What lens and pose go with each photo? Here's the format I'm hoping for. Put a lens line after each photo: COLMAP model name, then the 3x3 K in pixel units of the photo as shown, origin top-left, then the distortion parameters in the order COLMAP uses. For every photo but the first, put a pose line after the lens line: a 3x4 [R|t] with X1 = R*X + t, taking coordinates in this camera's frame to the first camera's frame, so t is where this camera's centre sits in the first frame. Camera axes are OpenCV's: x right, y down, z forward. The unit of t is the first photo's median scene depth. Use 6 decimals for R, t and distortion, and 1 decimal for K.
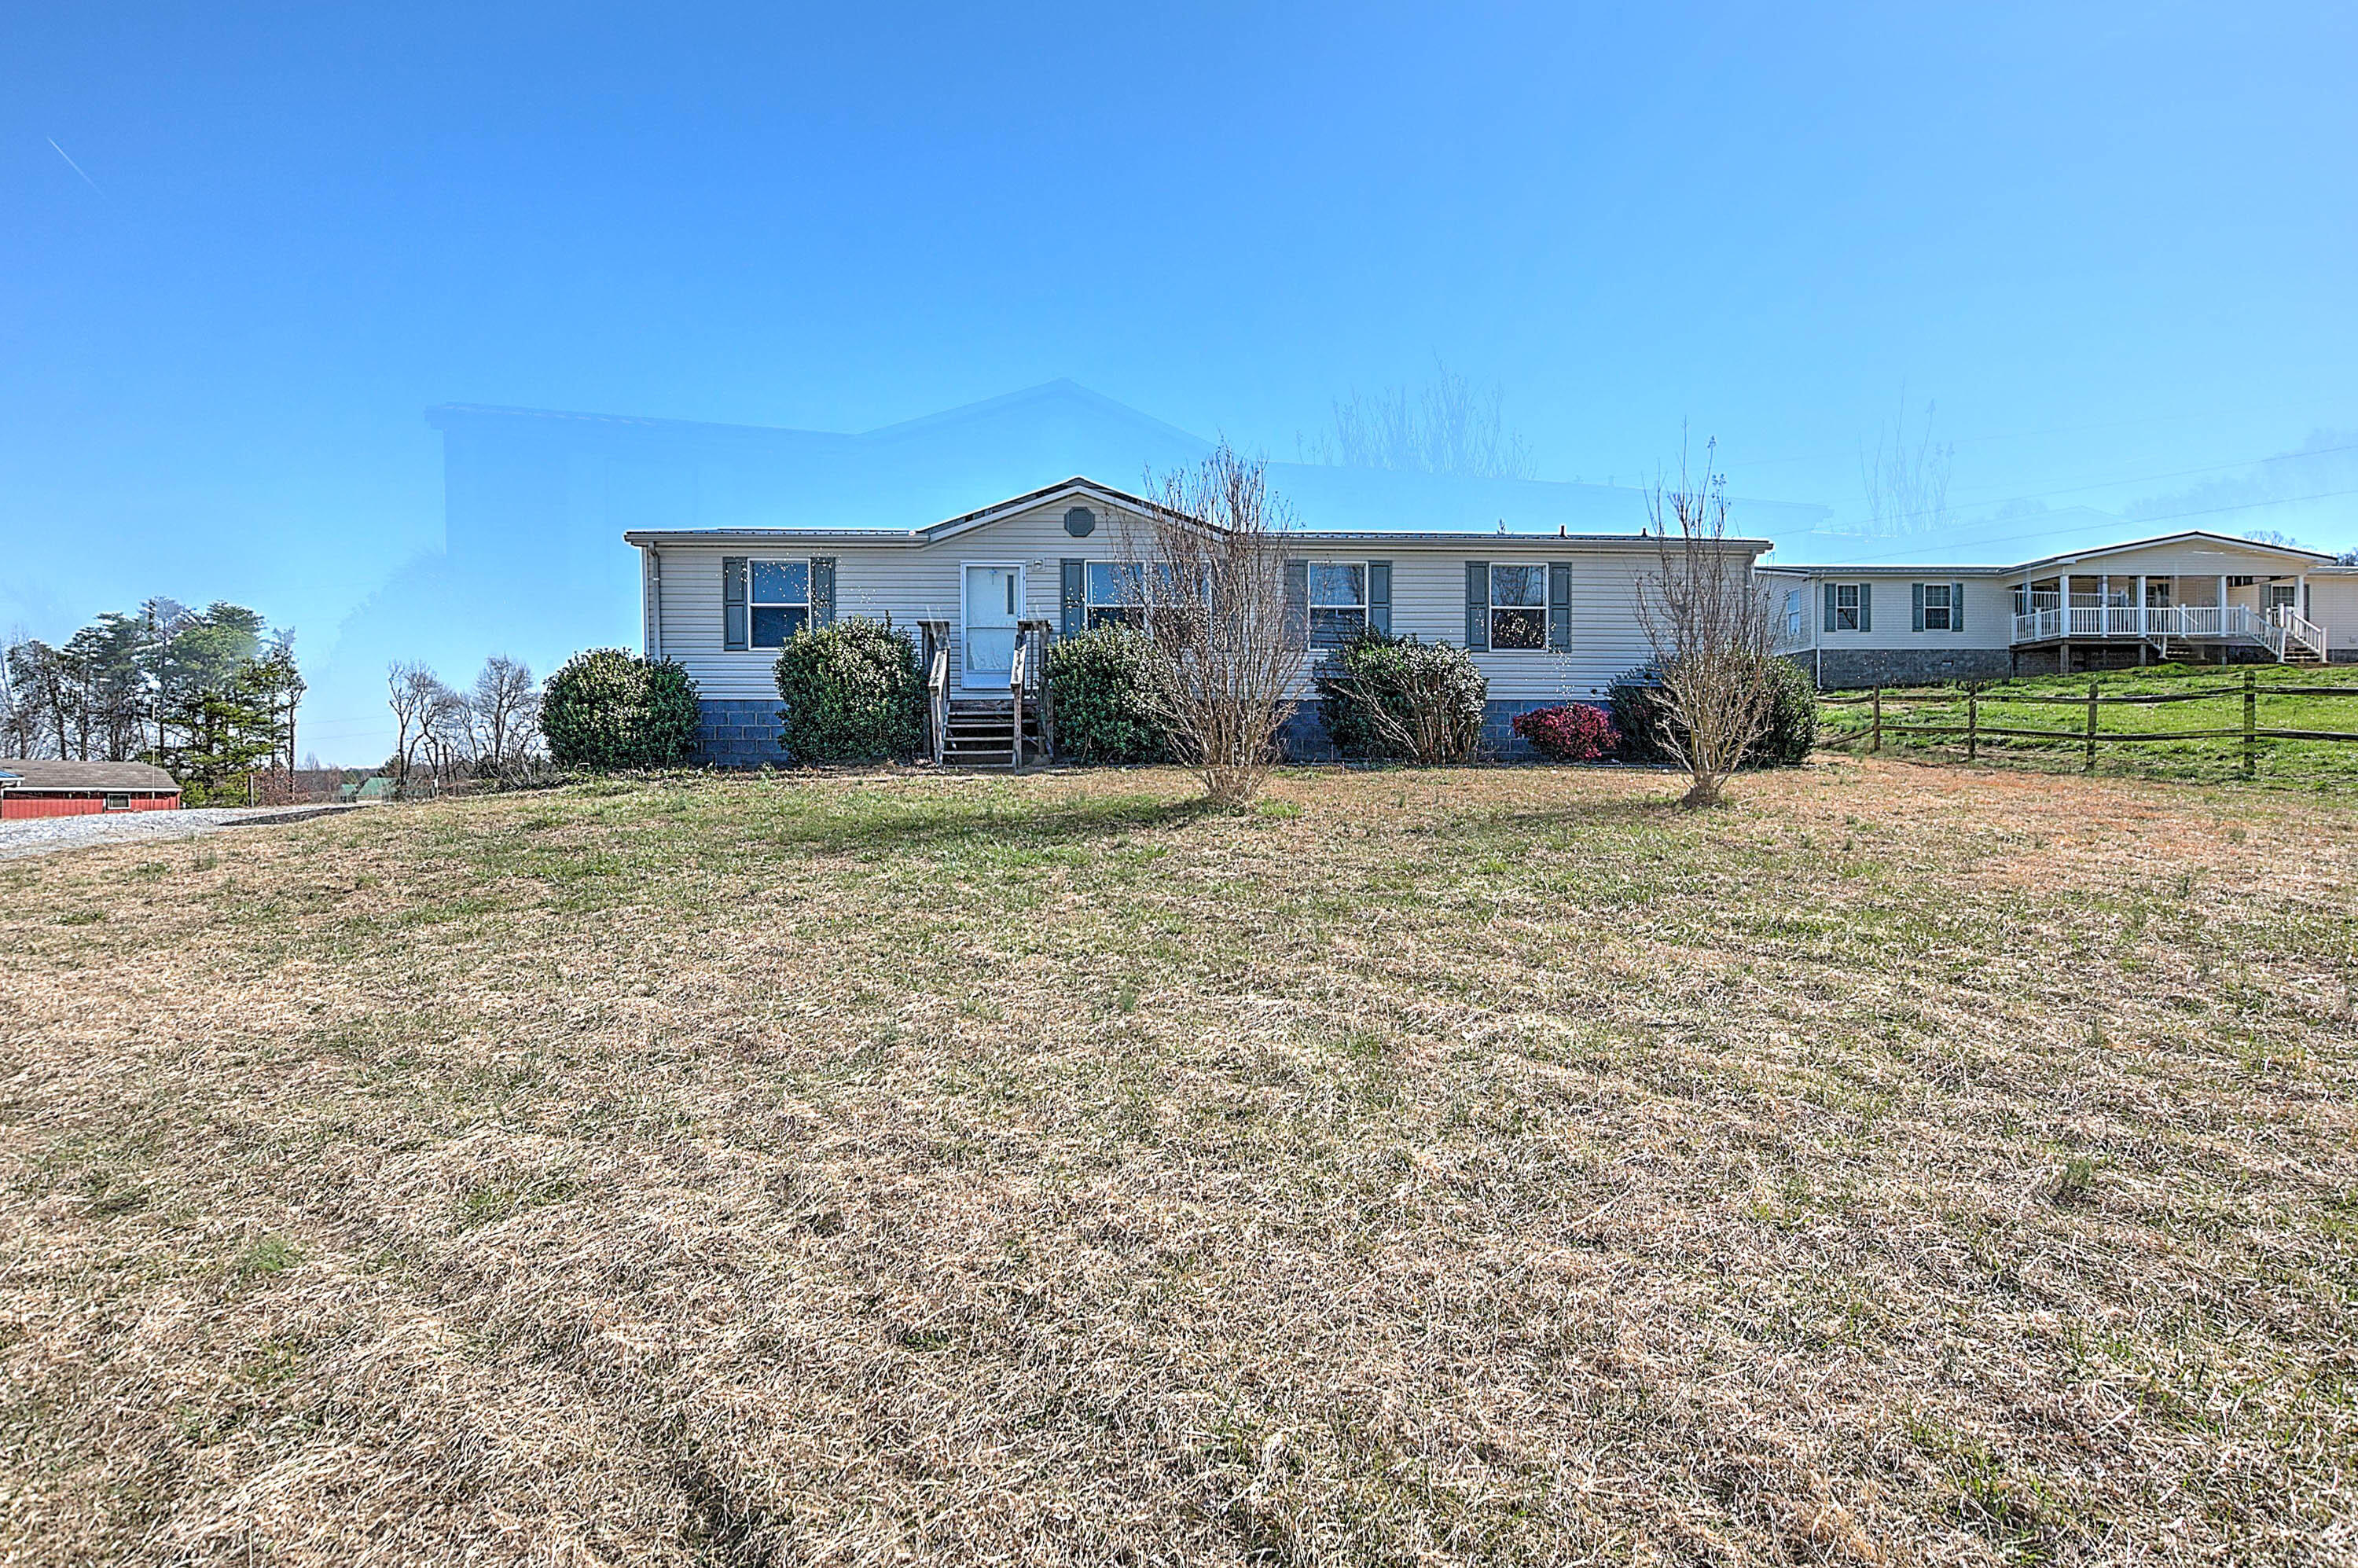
lens RADIAL K [[1220.0, 0, 1178.1], [0, 1220.0, 788.4], [0, 0, 1]] dist [-0.004090, 0.001117]
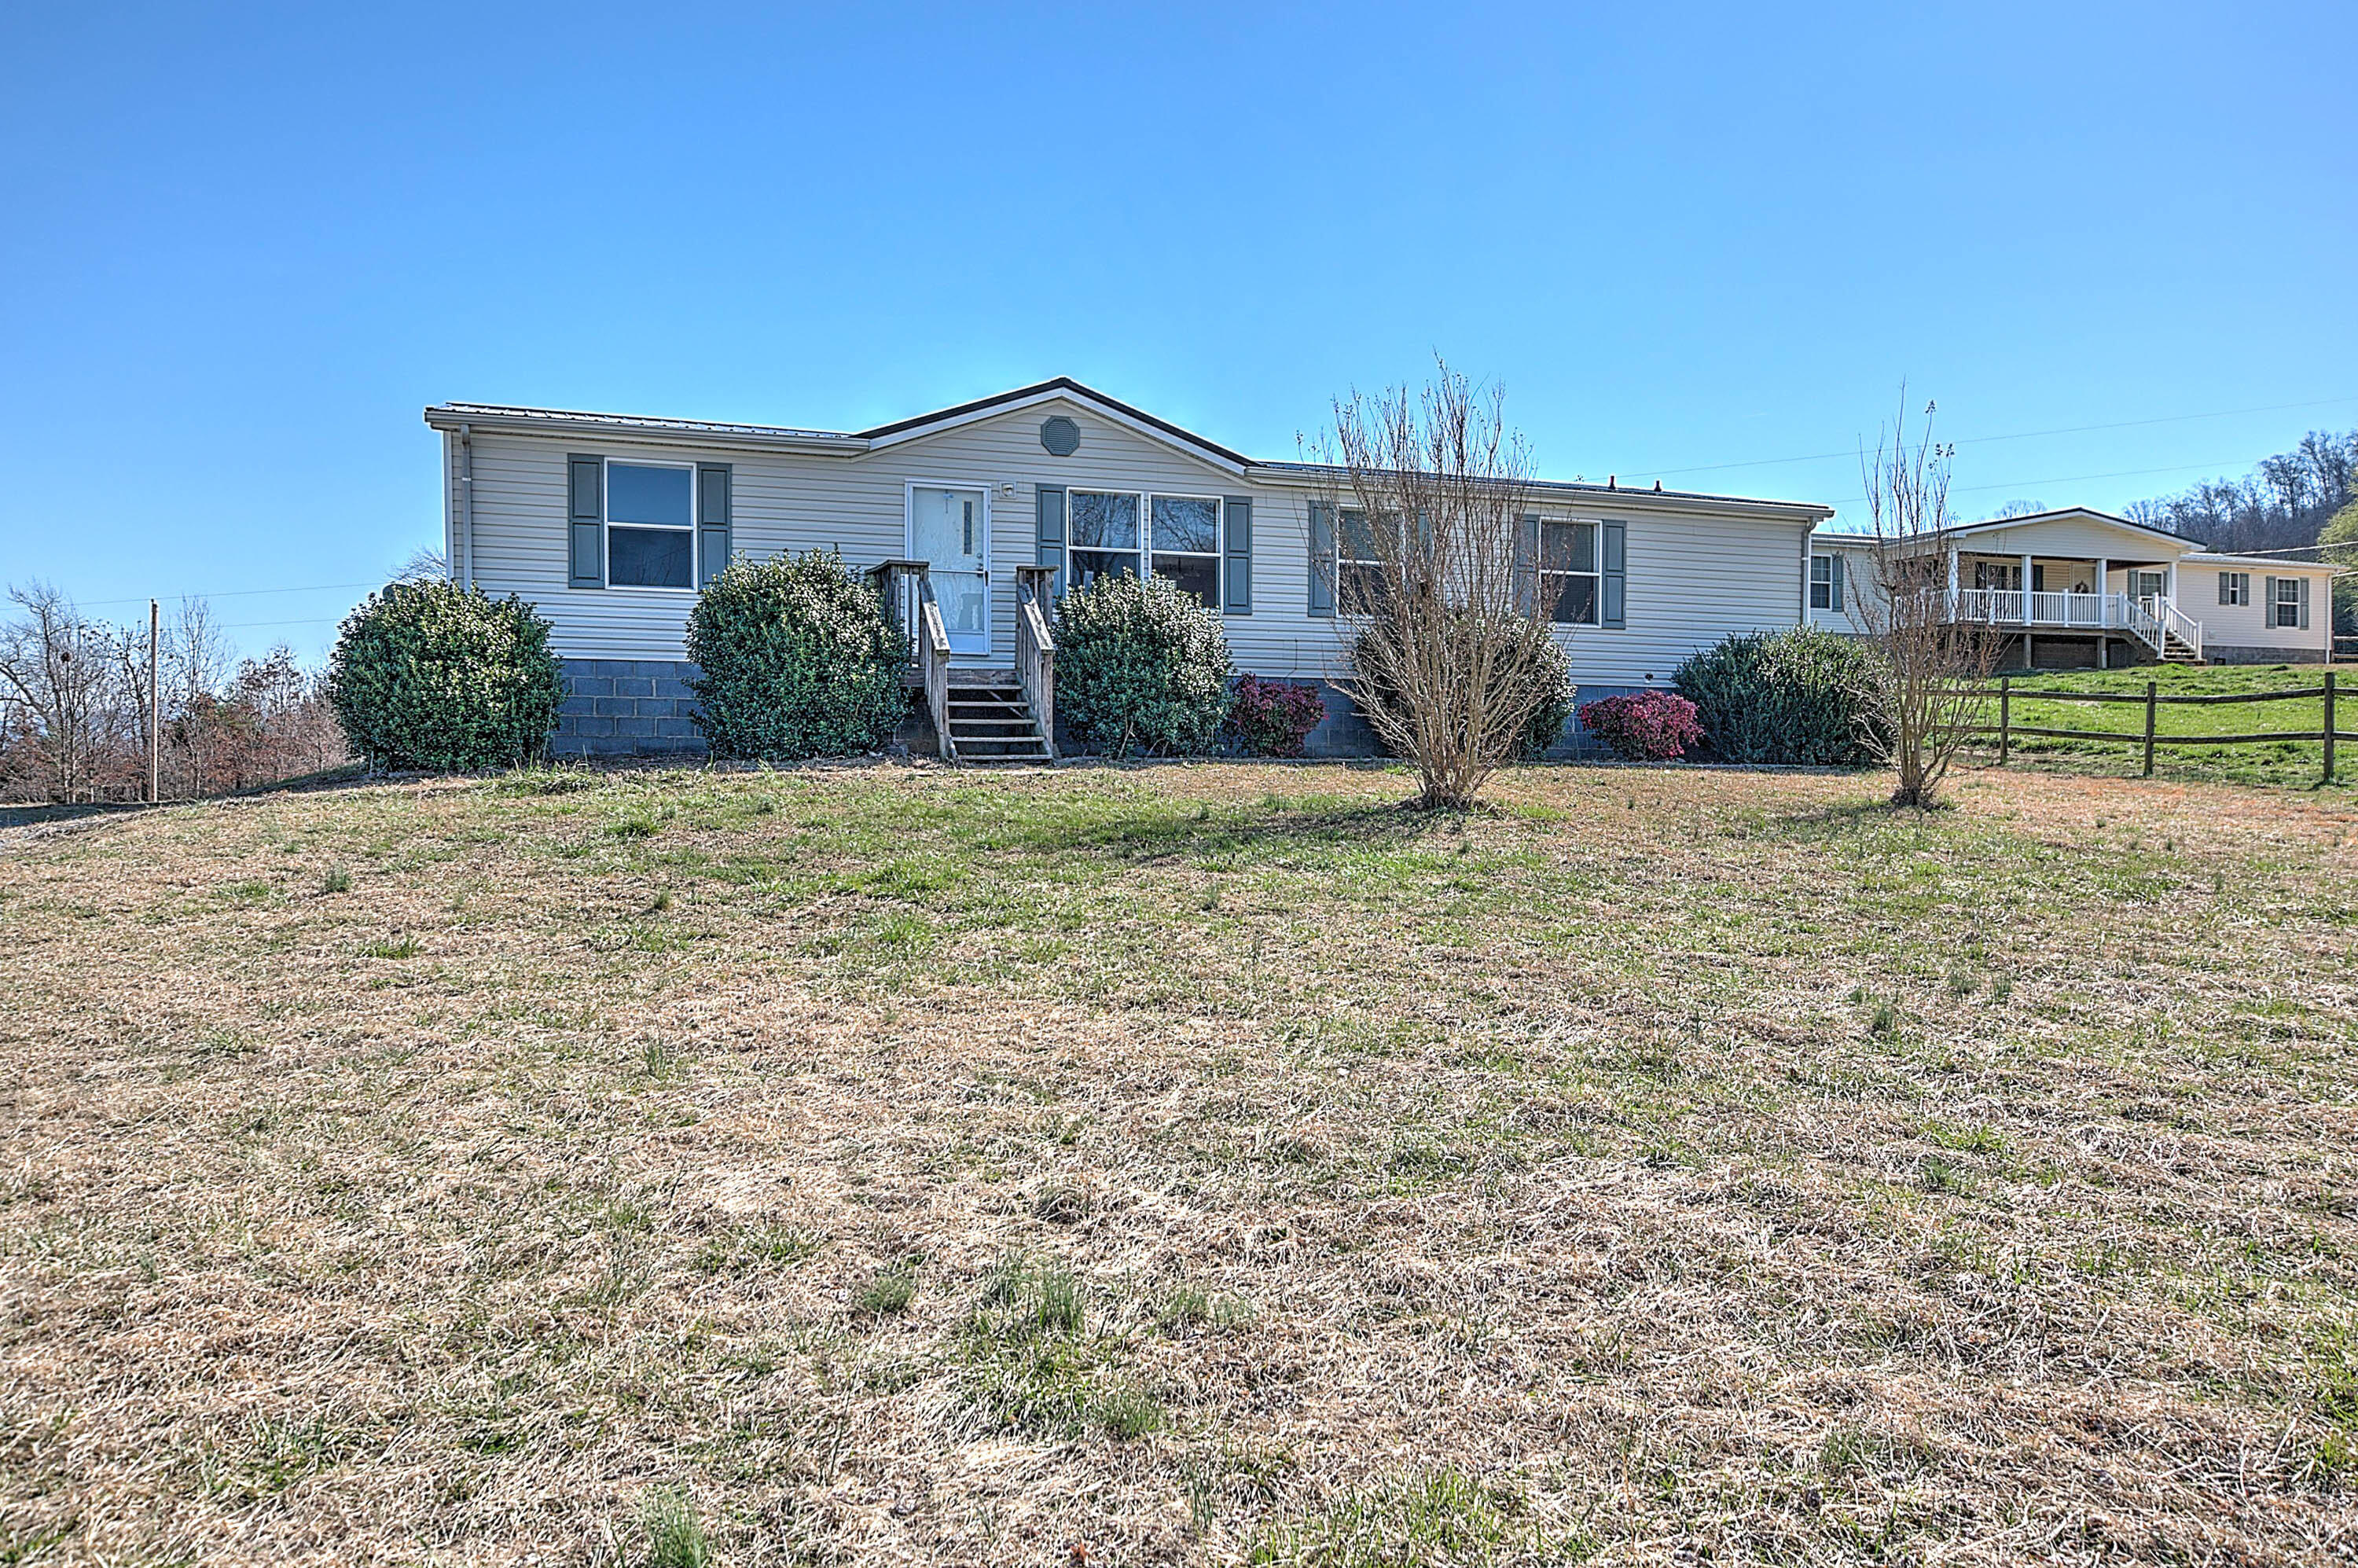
lens RADIAL K [[1737.9, 0, 1168.6], [0, 1737.9, 788.4], [0, 0, 1]] dist [0.015729, 0.018721]
pose [[0.957774, 0.005621, 0.287466, -0.323890], [-0.004035, 0.999973, -0.006111, 0.005921], [-0.287493, 0.004693, 0.957771, -0.049025]]
